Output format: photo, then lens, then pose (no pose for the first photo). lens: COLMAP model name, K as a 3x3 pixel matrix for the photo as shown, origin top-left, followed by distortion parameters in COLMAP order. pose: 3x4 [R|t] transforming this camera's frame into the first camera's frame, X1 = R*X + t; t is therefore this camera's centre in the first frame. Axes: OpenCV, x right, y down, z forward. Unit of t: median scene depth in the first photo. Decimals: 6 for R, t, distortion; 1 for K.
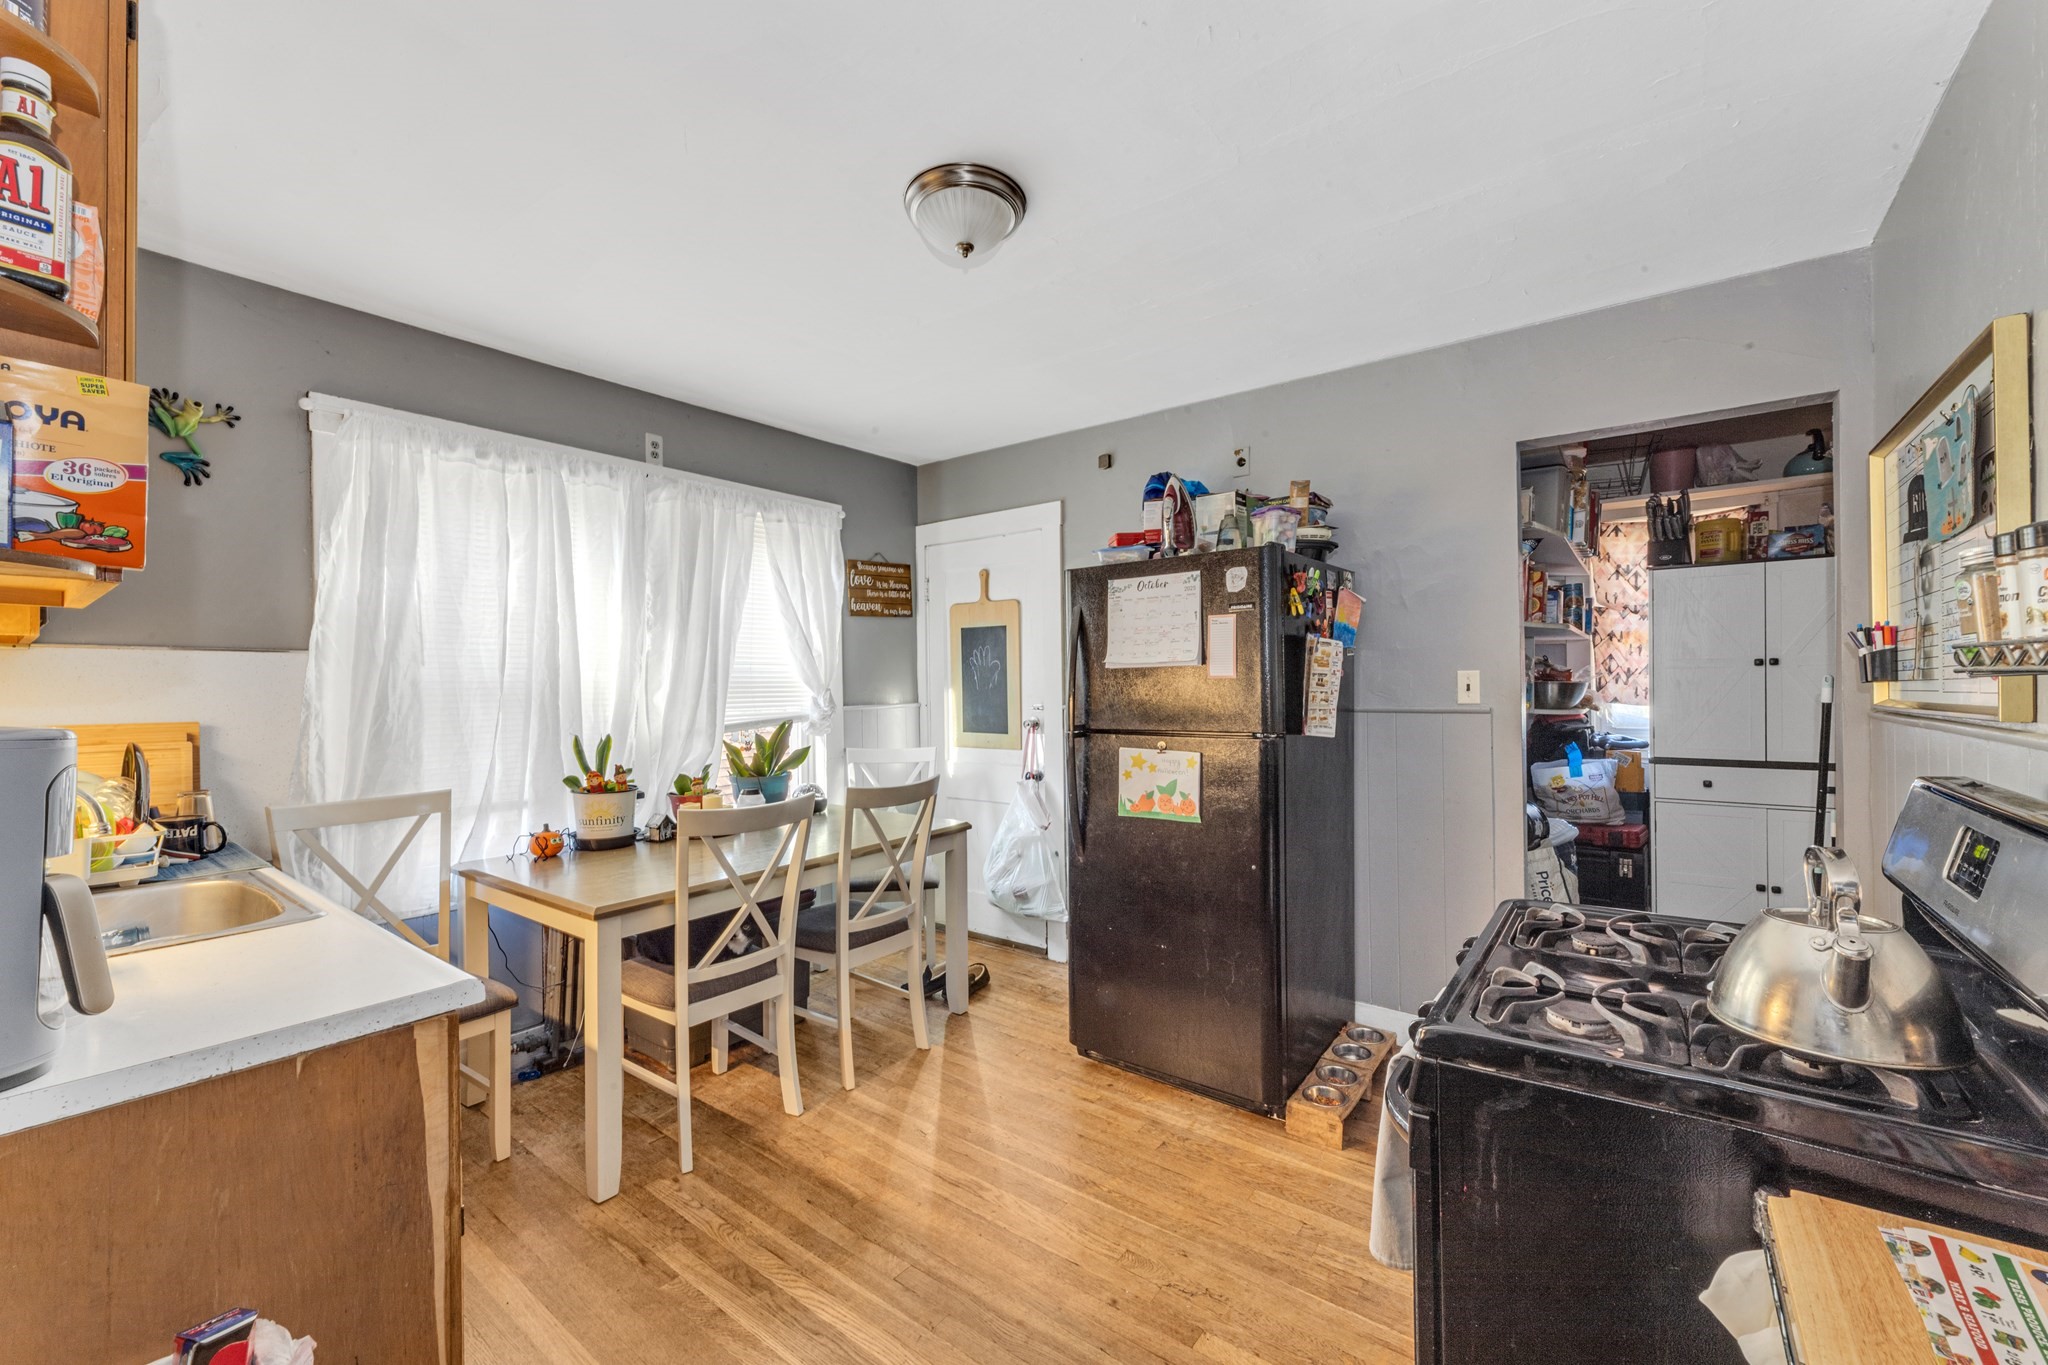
lens RADIAL K [[830.8, 0, 1037.7], [0, 830.8, 680.5], [0, 0, 1]] dist [0.015239, -0.000034]
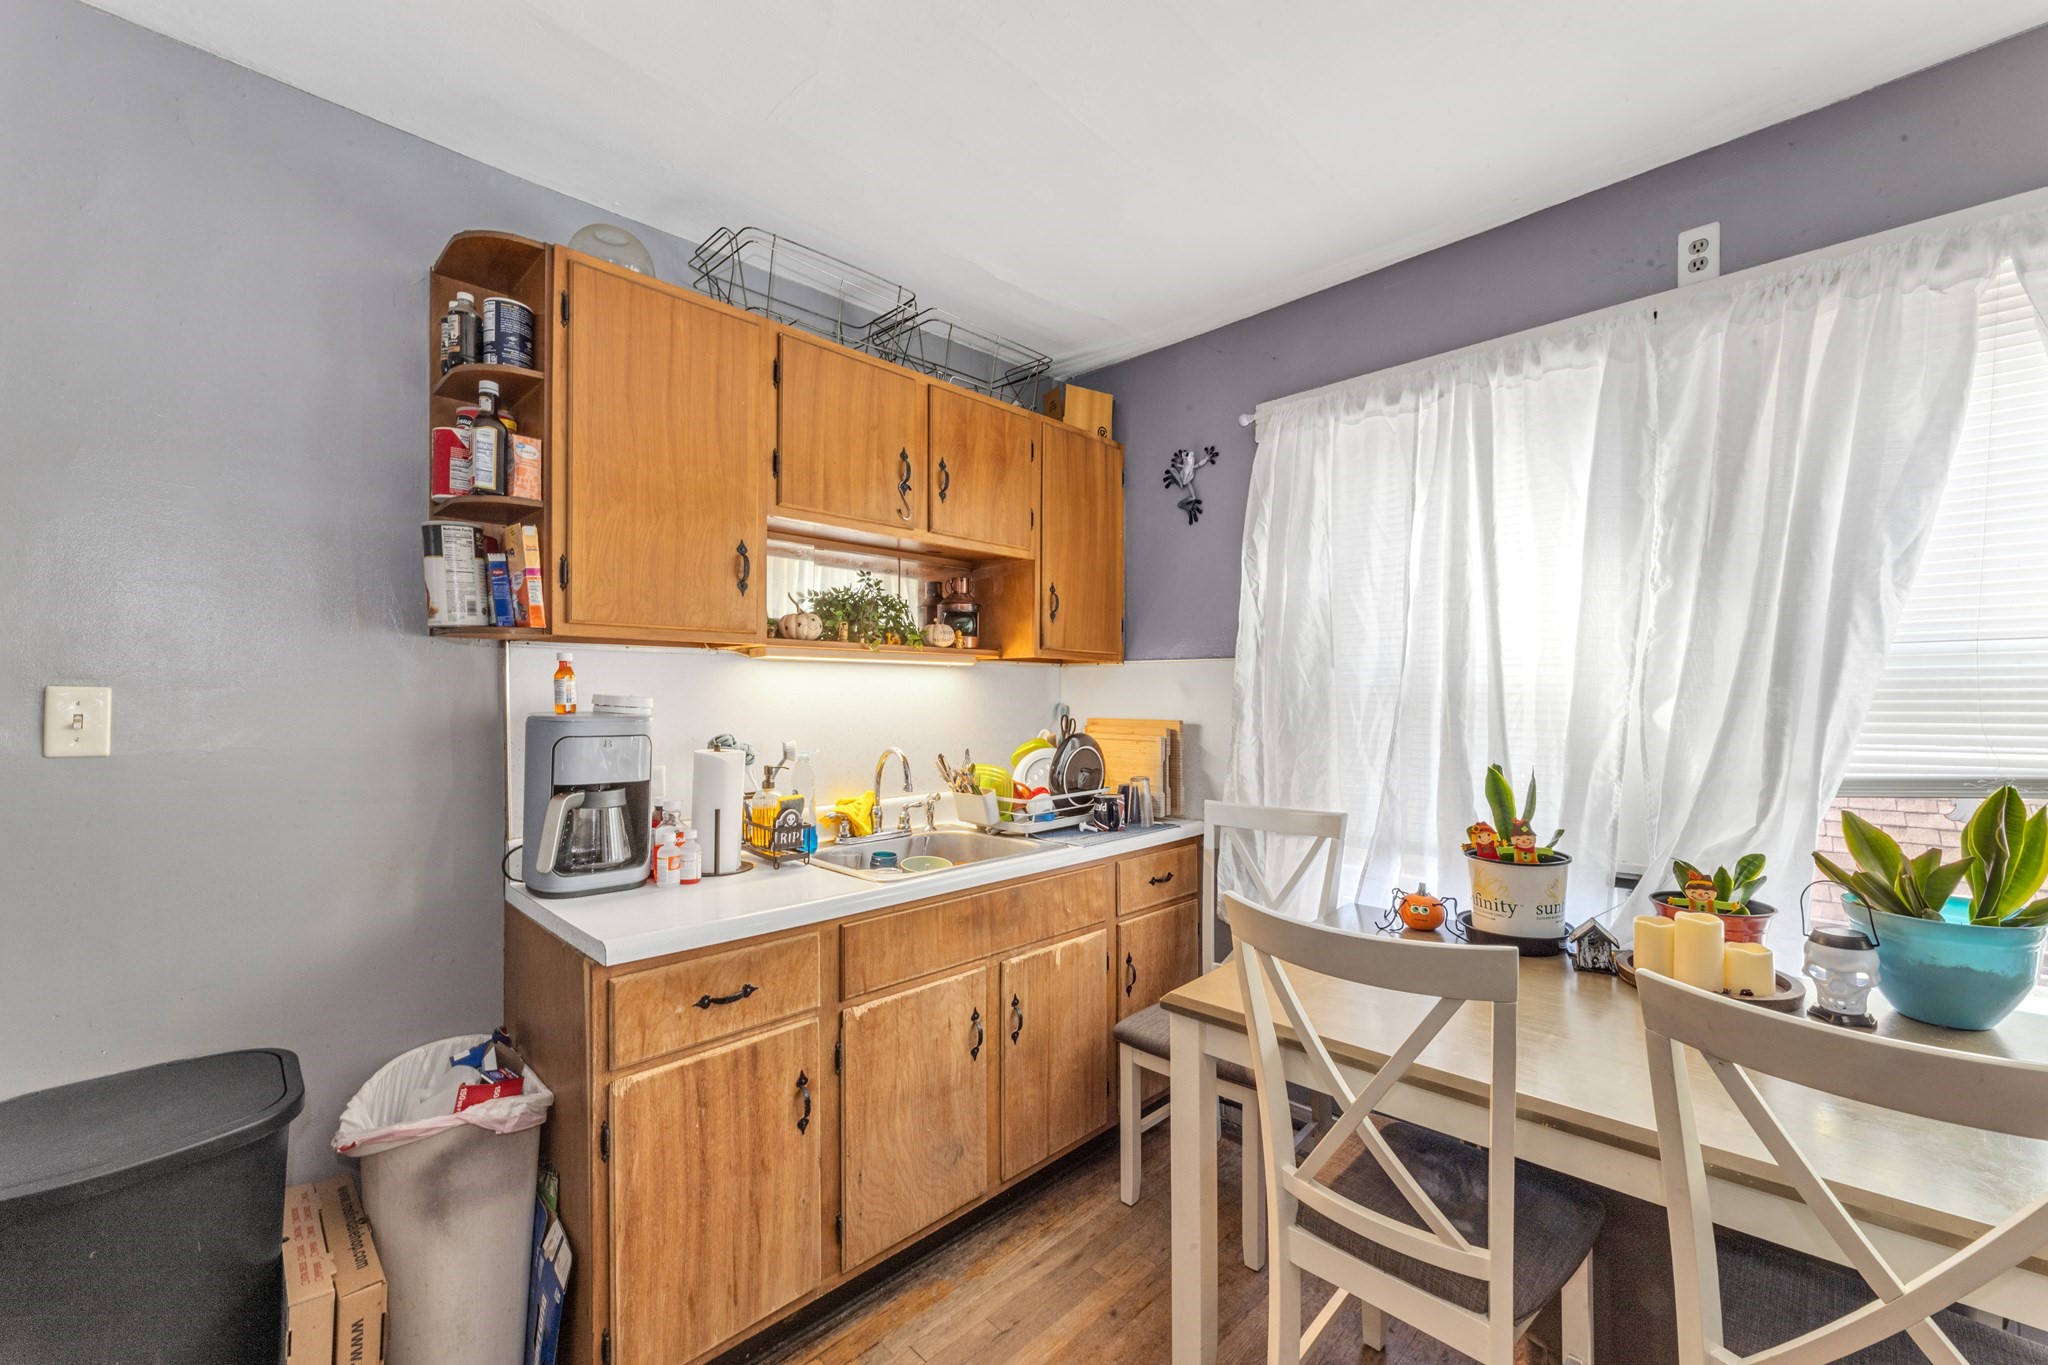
lens RADIAL K [[830.8, 0, 1037.7], [0, 830.8, 680.5], [0, 0, 1]] dist [0.015239, -0.000034]
pose [[-0.113495, -0.010260, -0.993486, 0.163744], [0.009770, 0.999887, -0.011442, 0.002553], [0.993491, -0.011005, -0.113382, 0.788801]]
